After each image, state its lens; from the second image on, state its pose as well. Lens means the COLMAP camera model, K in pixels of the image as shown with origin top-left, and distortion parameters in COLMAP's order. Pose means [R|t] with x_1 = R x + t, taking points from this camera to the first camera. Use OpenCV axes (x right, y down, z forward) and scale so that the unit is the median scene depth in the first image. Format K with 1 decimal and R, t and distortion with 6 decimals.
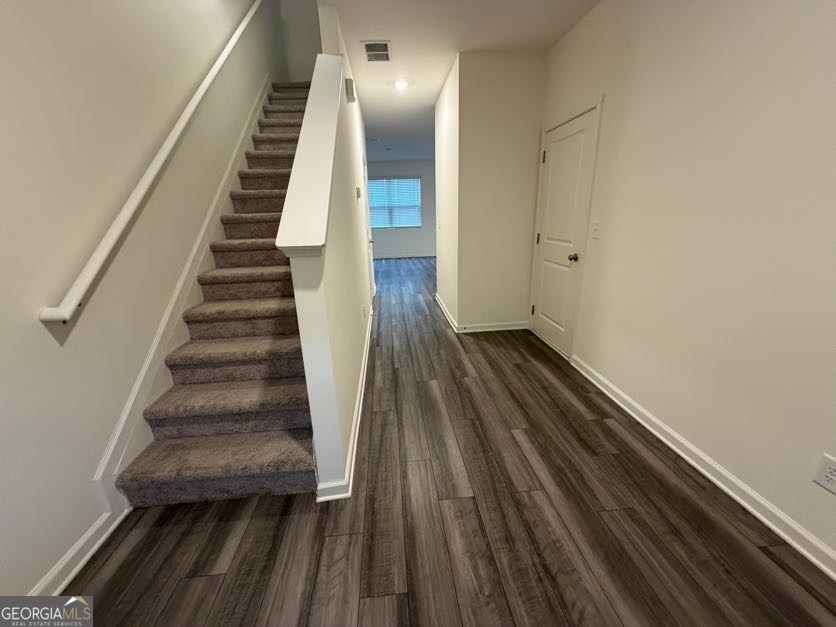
lens RADIAL K [[333.0, 0, 415.4], [0, 333.0, 313.4], [0, 0, 1]] dist [-0.000541, 0.000107]
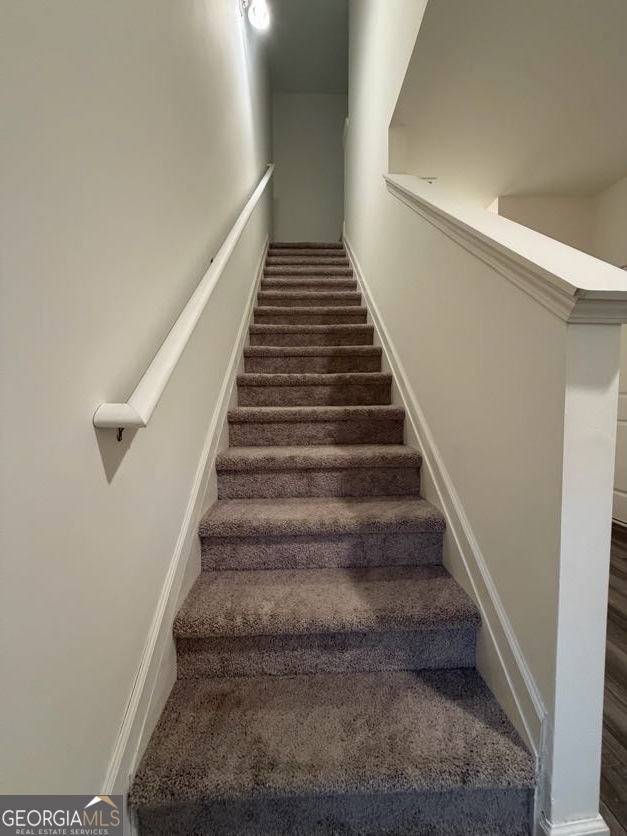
lens RADIAL K [[333.0, 0, 313.0], [0, 333.0, 413.0], [0, 0, 1]] dist [-0.000541, 0.000107]
pose [[0.998553, 0.028192, -0.045792, -0.497434], [-0.038447, 0.969661, -0.241411, 0.072214], [0.037597, 0.242823, 0.969342, 0.337053]]
